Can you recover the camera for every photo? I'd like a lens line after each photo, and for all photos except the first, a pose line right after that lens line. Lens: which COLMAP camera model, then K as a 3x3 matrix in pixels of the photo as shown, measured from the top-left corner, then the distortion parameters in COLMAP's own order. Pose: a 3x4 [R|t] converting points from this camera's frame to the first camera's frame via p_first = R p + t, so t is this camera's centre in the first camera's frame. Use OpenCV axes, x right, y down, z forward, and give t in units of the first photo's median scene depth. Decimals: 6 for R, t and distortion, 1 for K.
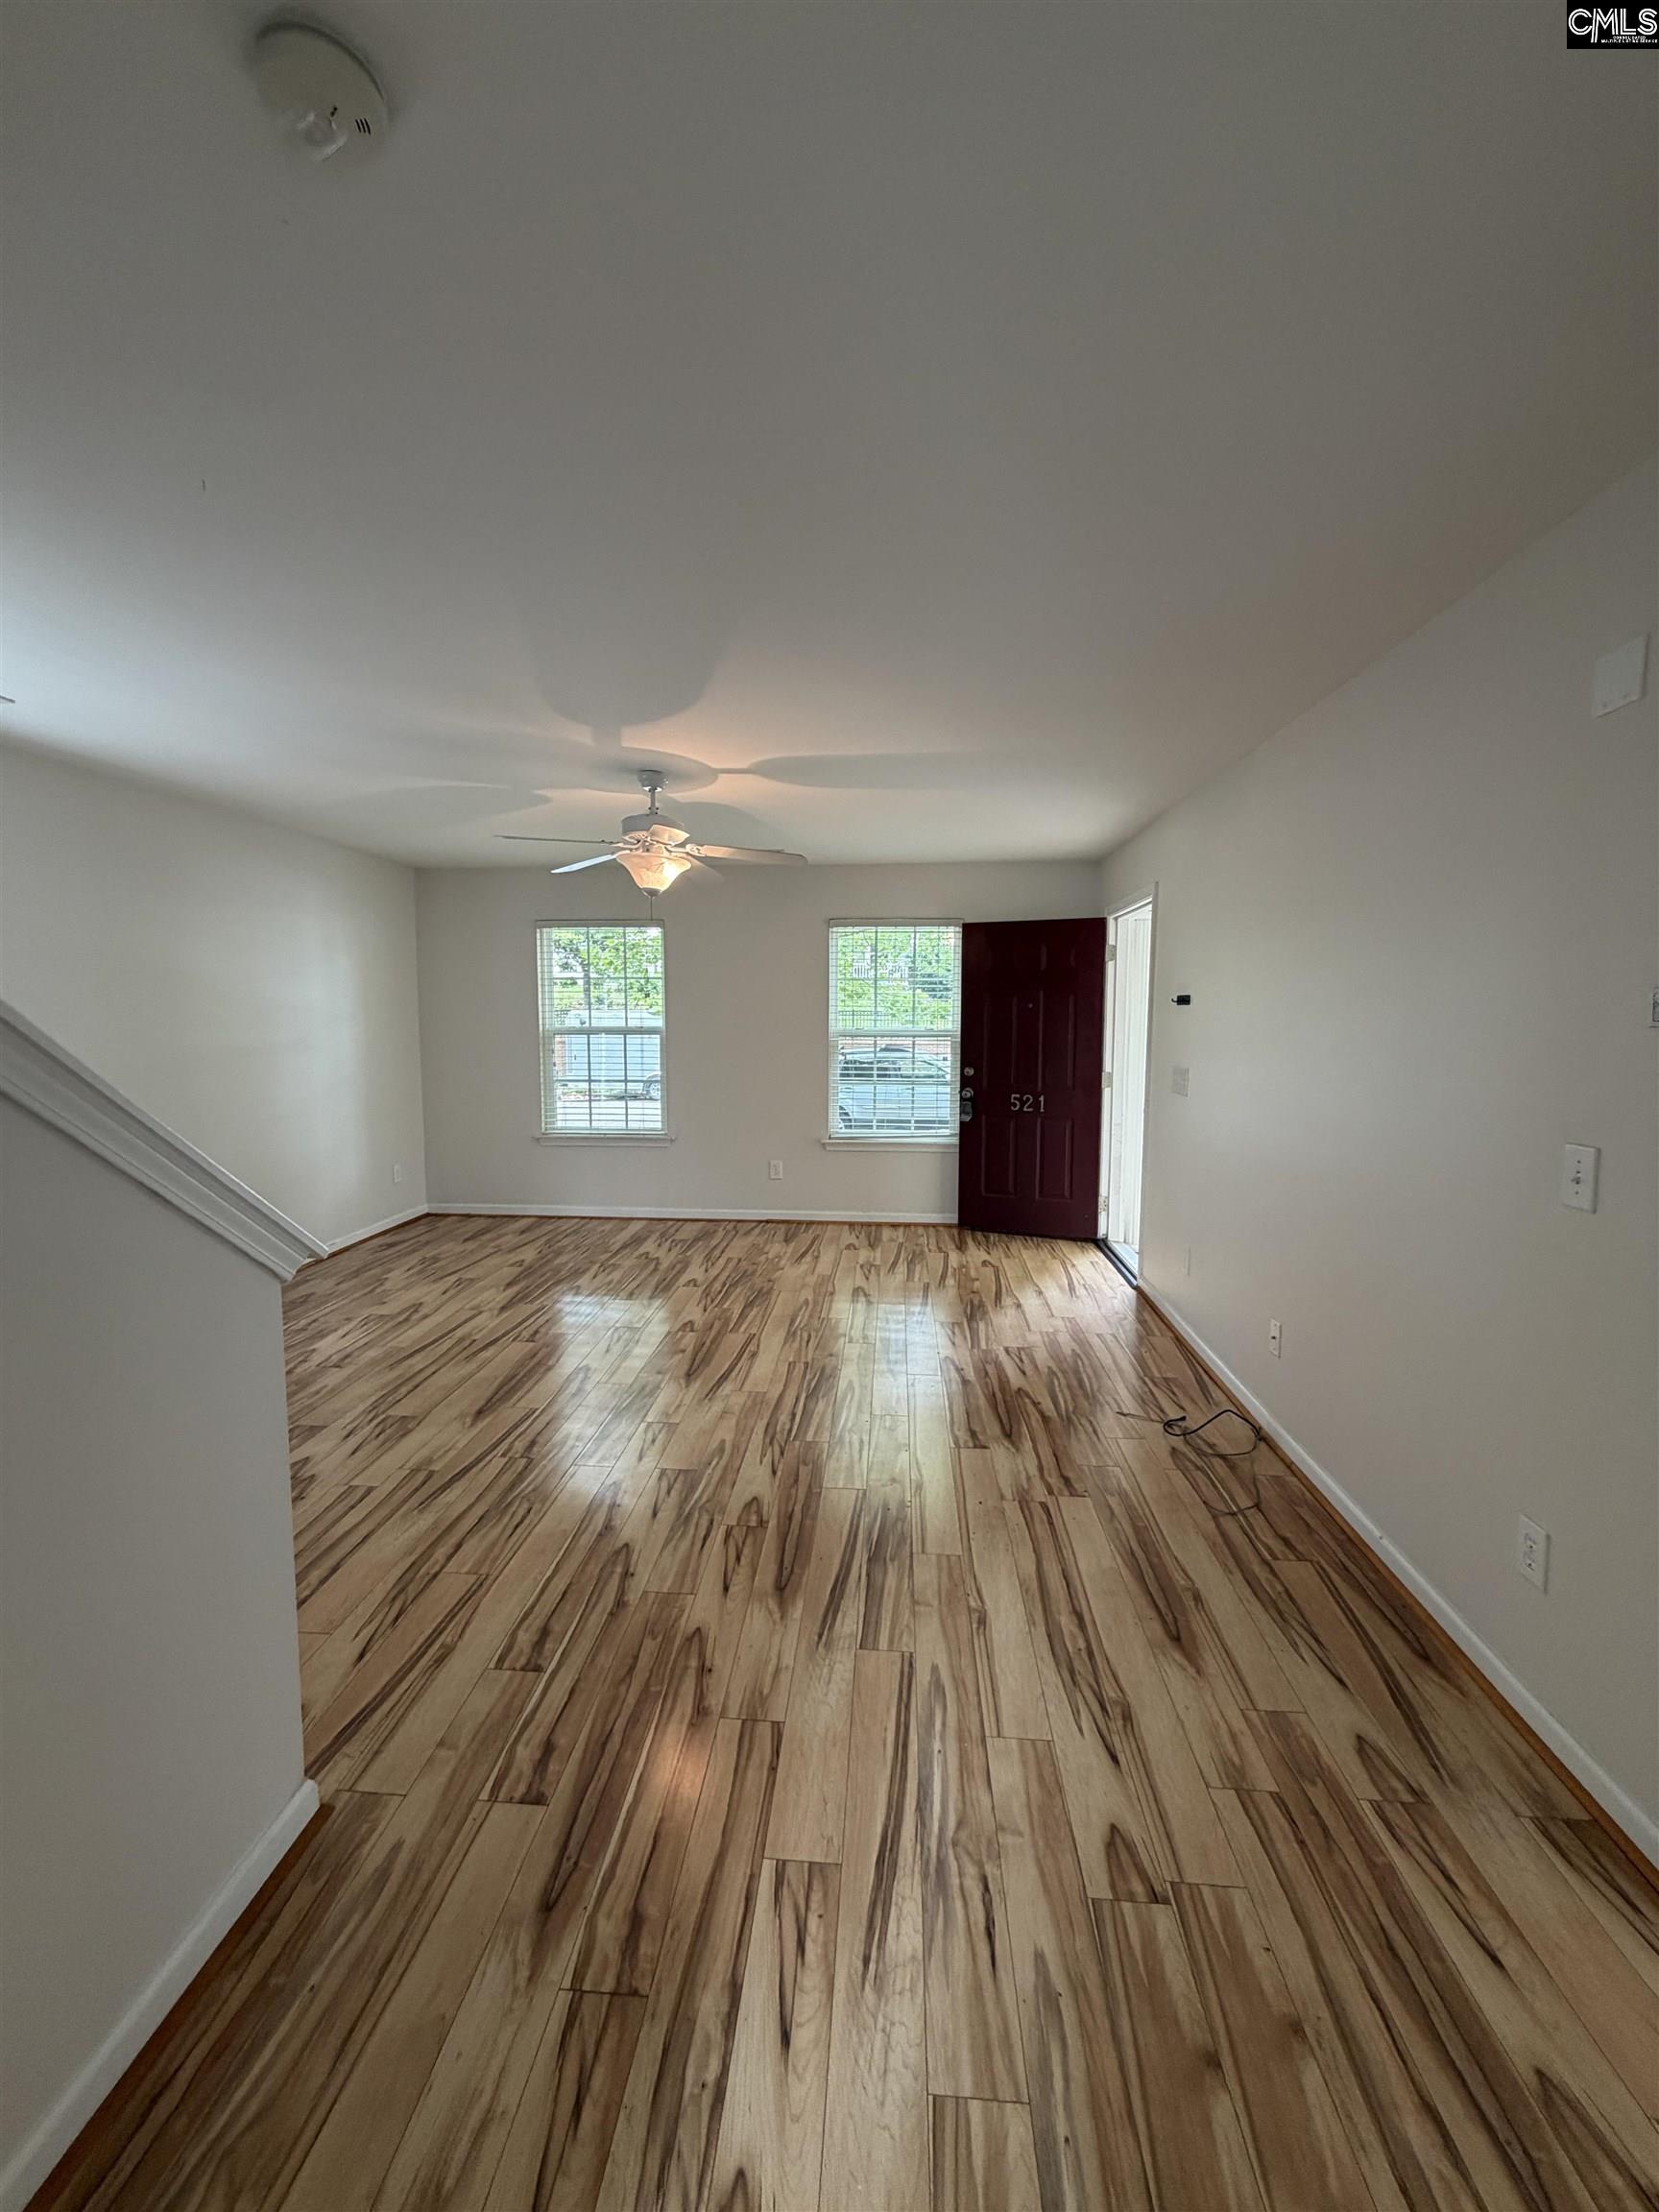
lens RADIAL K [[882.8, 0, 830.8], [0, 882.8, 1100.8], [0, 0, 1]] dist [-0.002141, 0.000653]
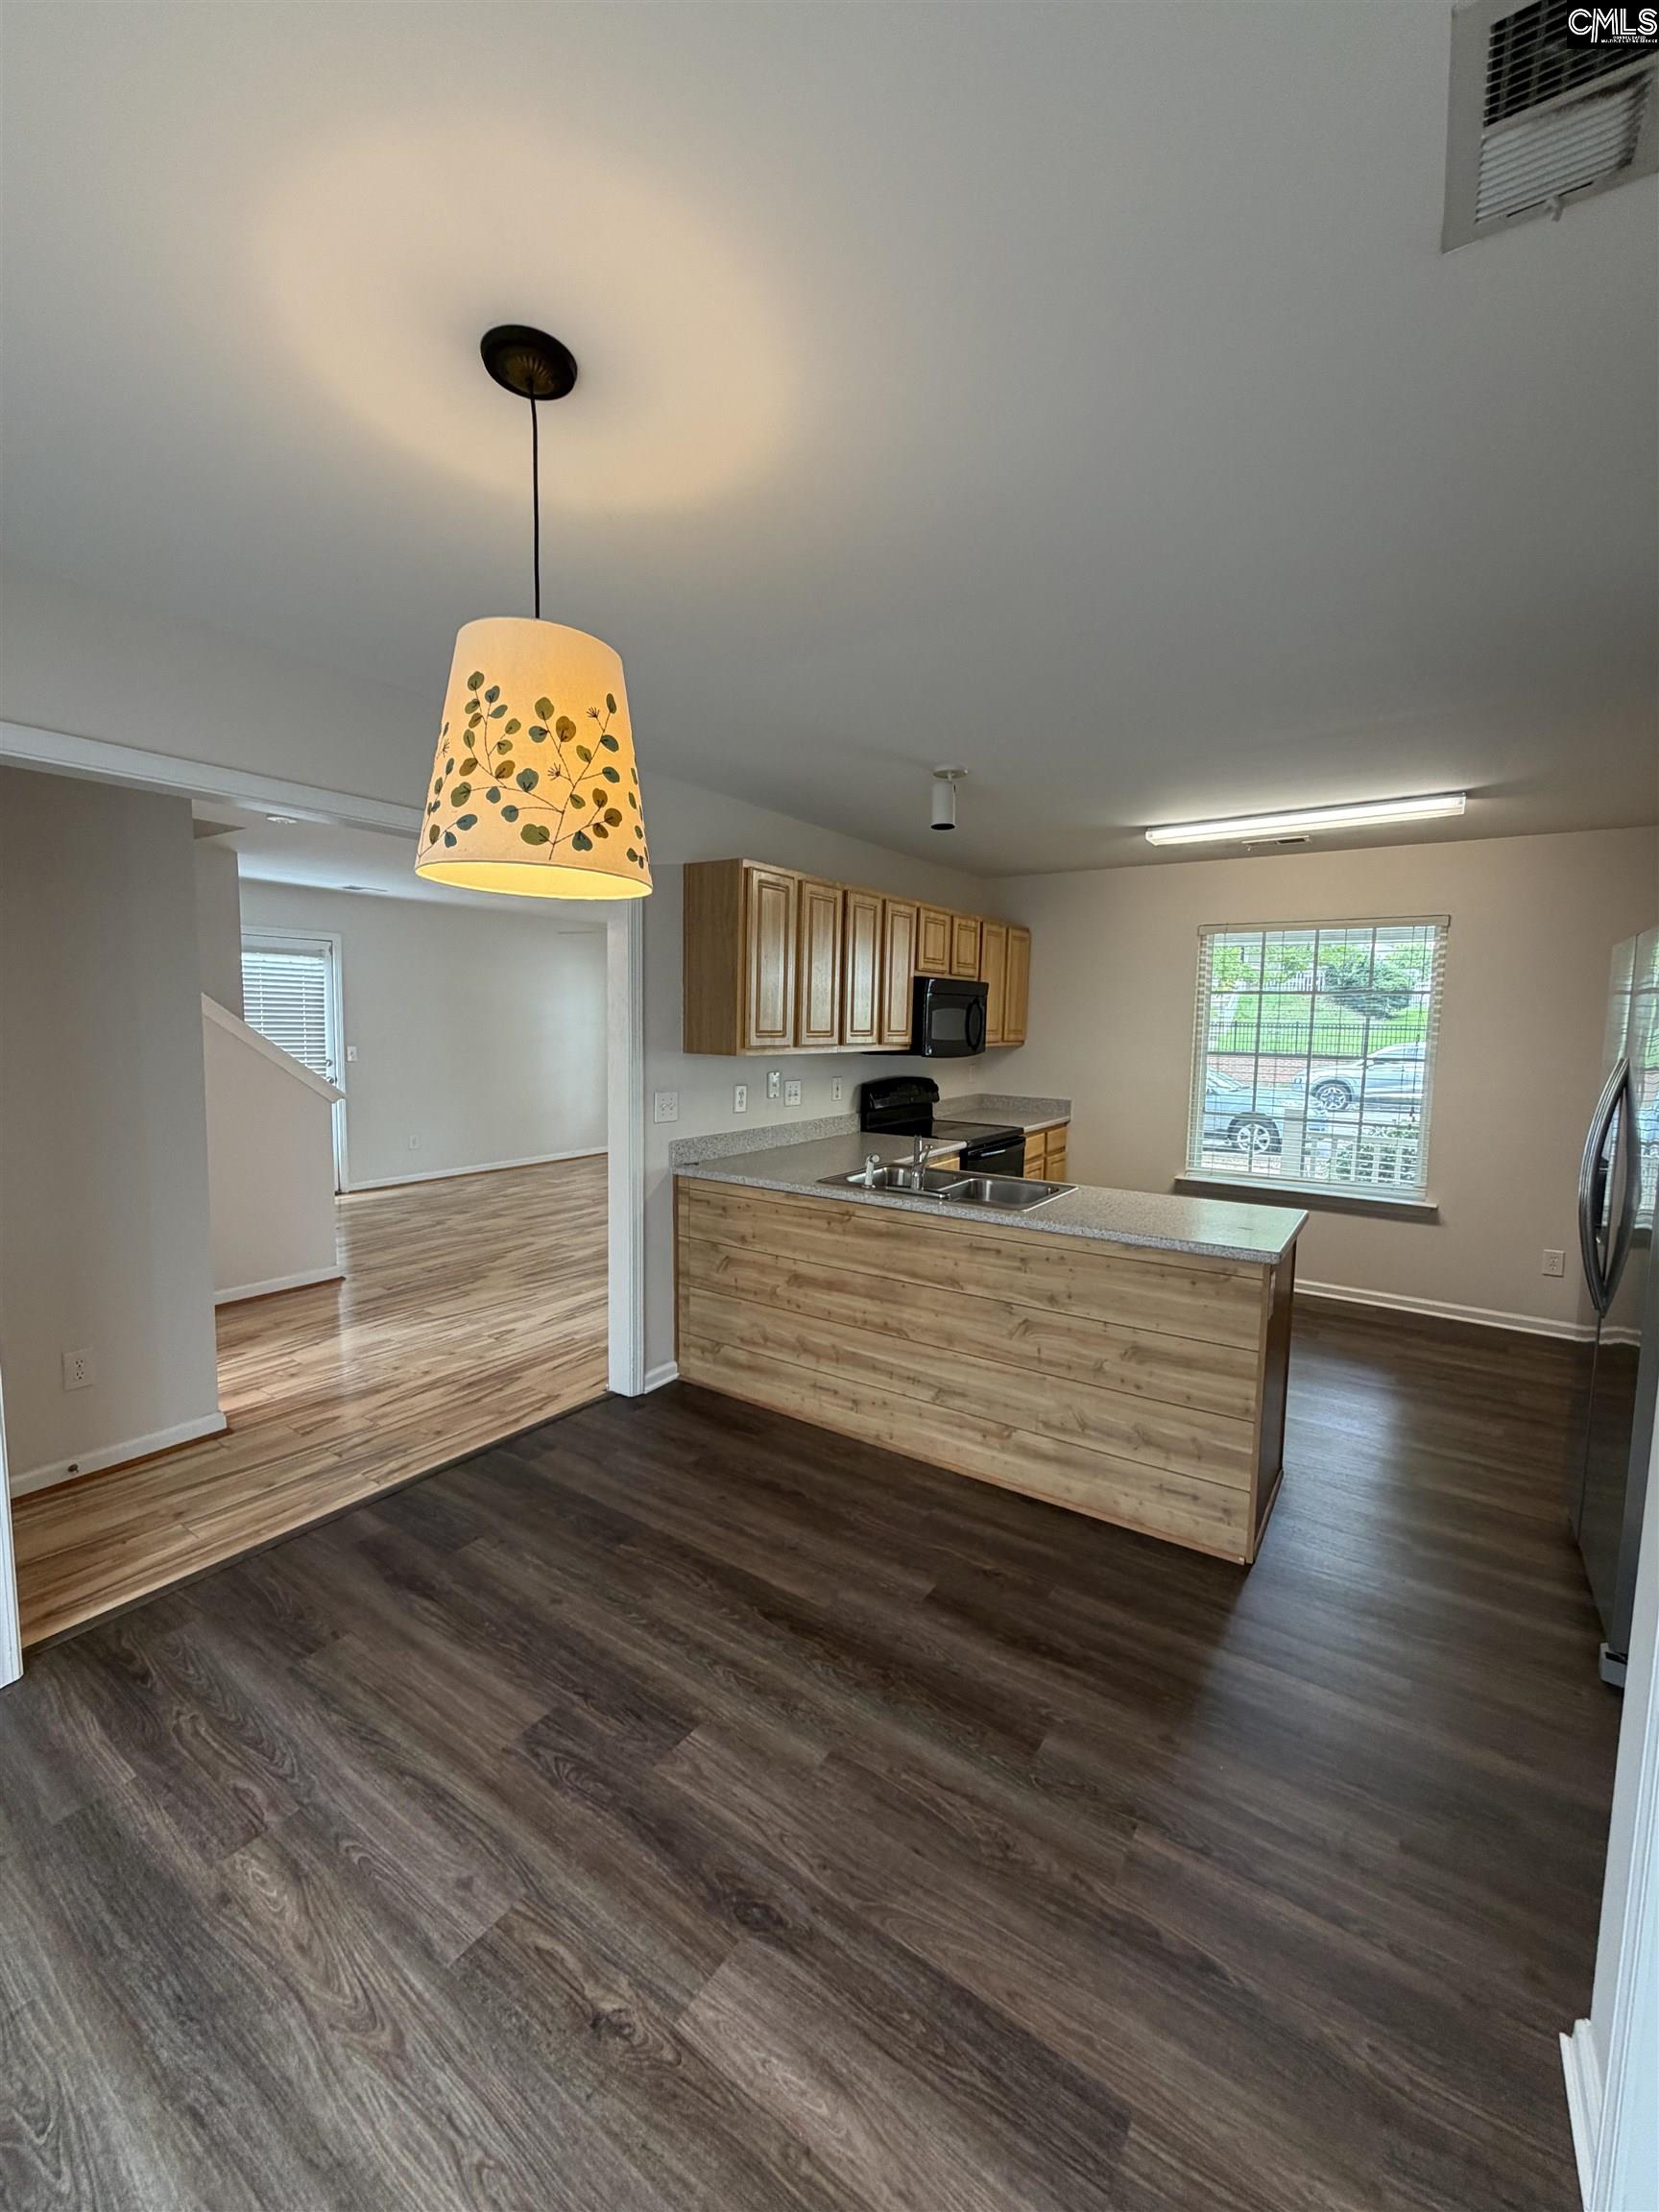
lens RADIAL K [[882.8, 0, 830.8], [0, 882.8, 1100.8], [0, 0, 1]] dist [-0.002141, 0.000653]
pose [[0.865132, 0.058086, -0.498169, 1.010651], [-0.061946, 0.998041, 0.008795, 0.019913], [0.497704, 0.023251, 0.867035, -0.355633]]
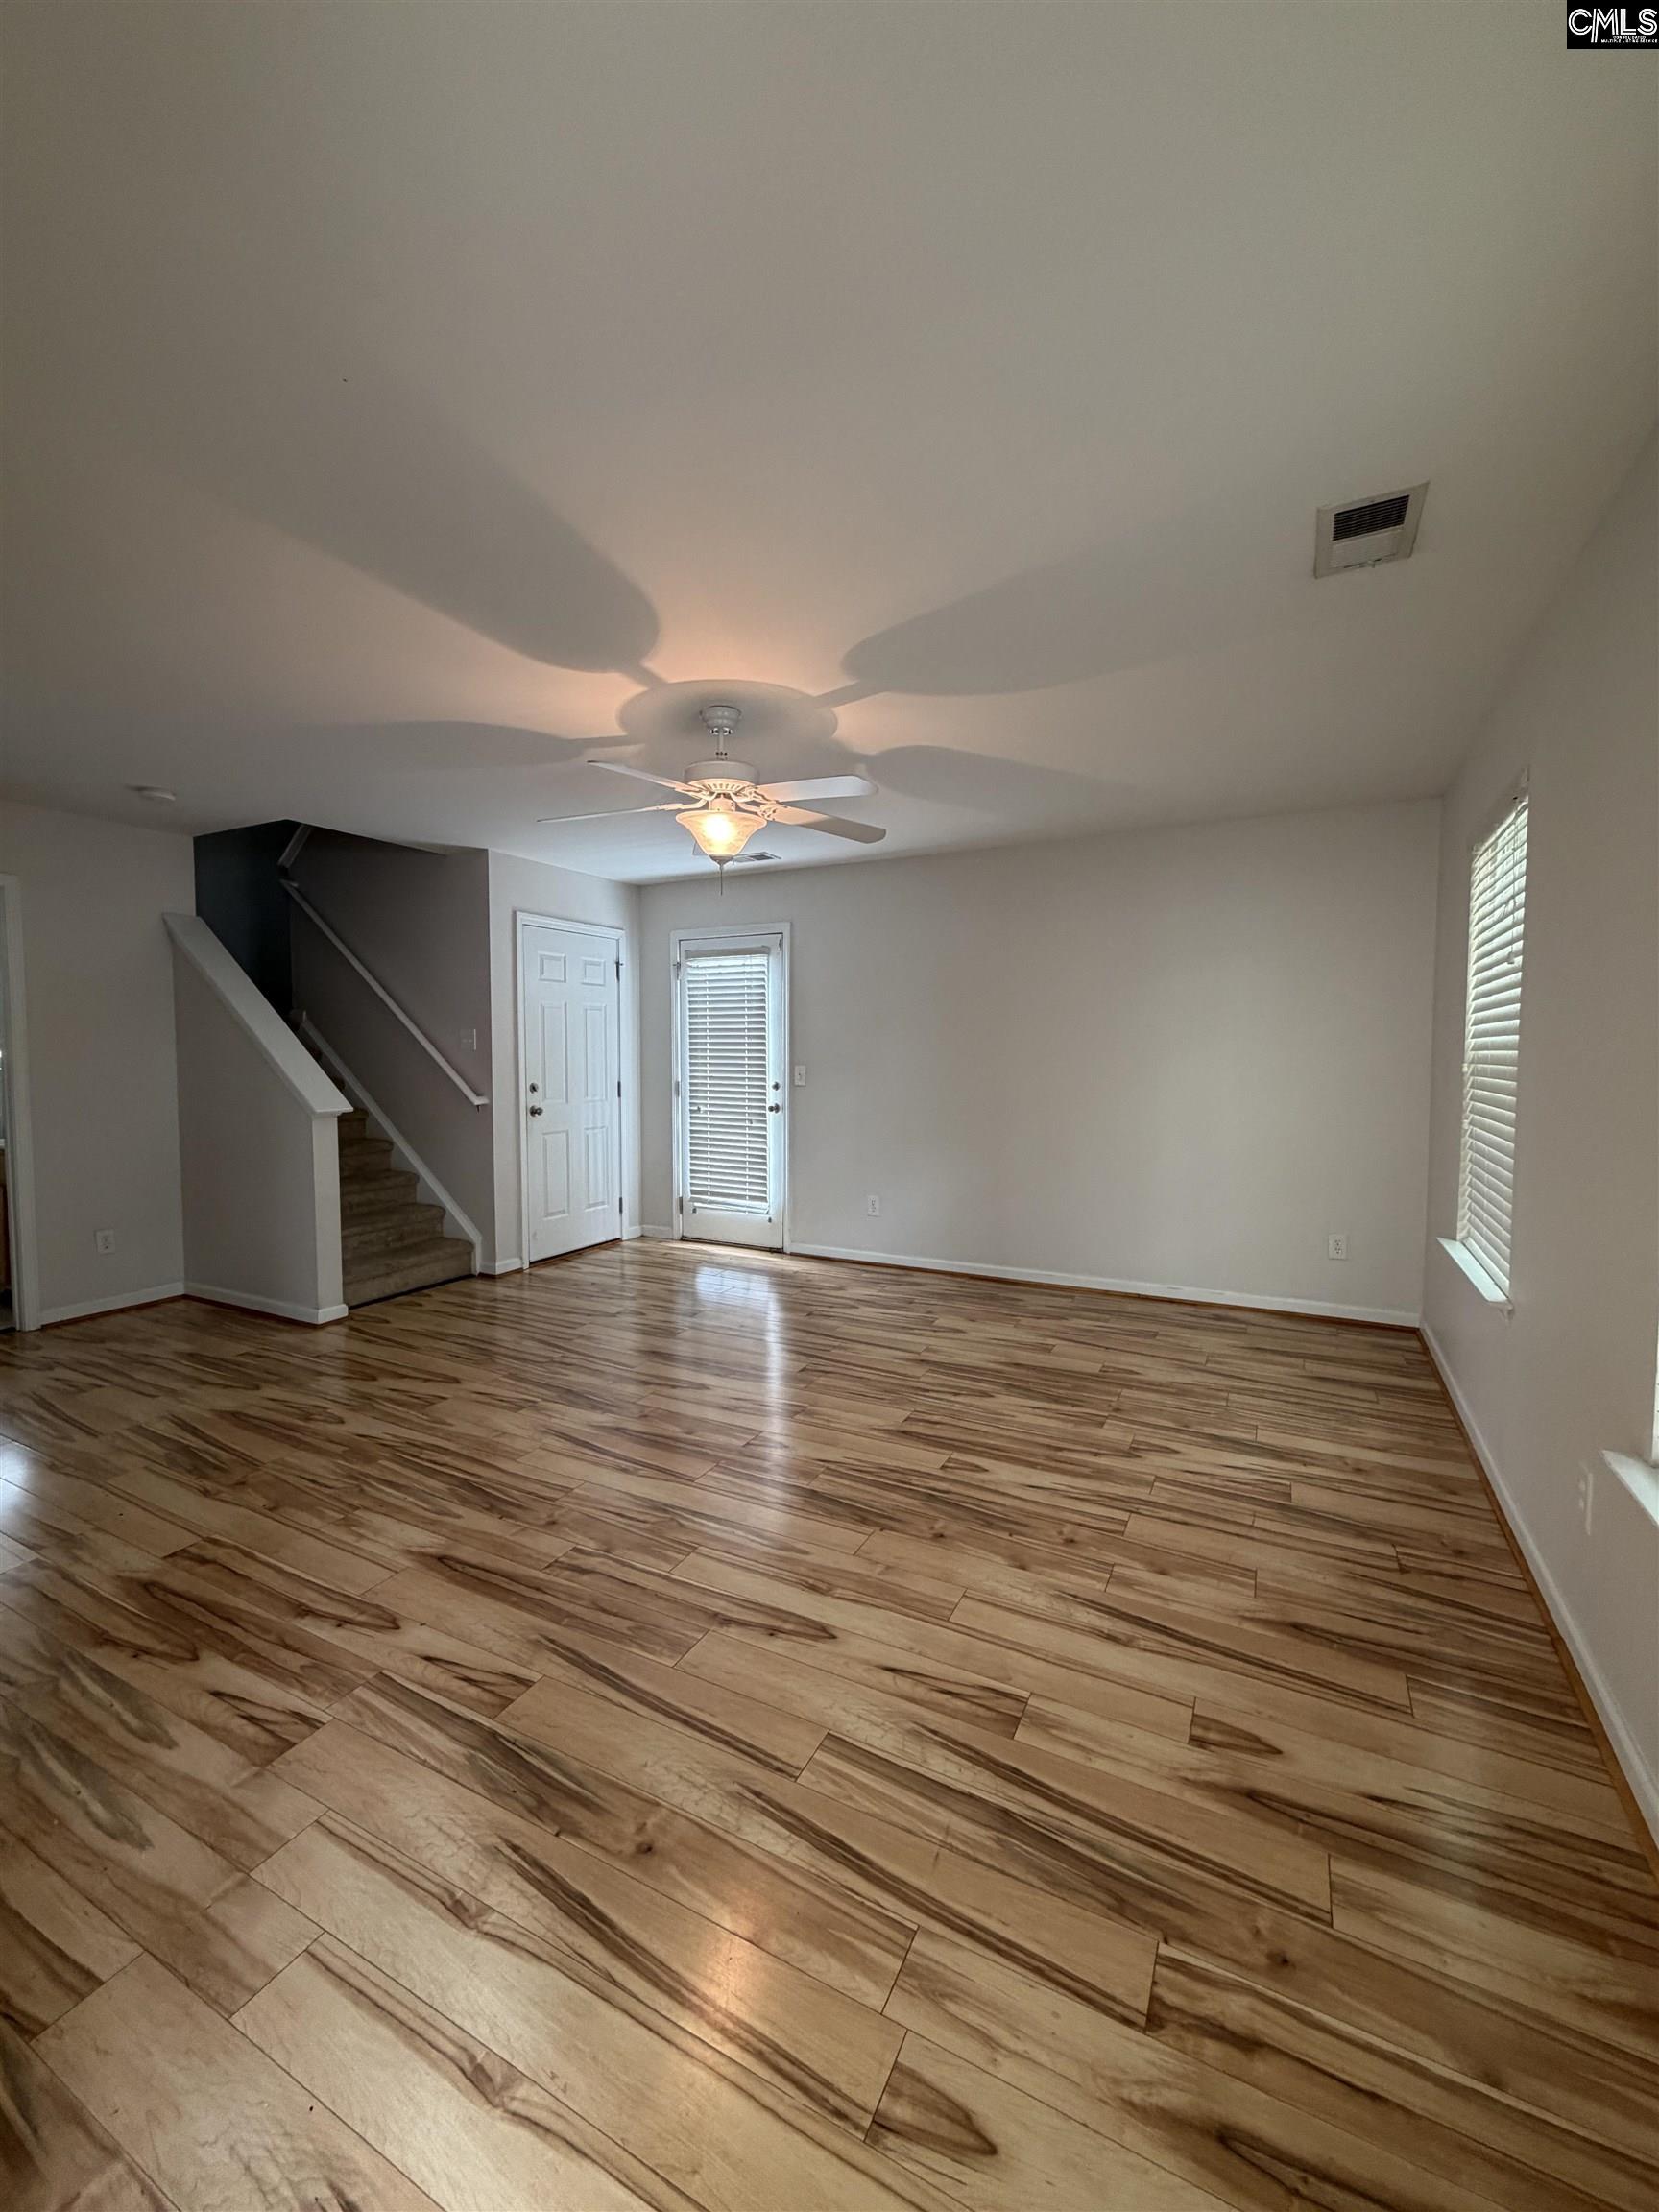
lens RADIAL K [[879.6, 0, 832.5], [0, 879.6, 1102.0], [0, 0, 1]] dist [-0.000647, -0.000134]
pose [[-0.393880, 0.046767, -0.917972, 0.488591], [-0.091622, 0.991733, 0.089837, -0.092639], [0.914584, 0.119491, -0.386339, 1.377002]]
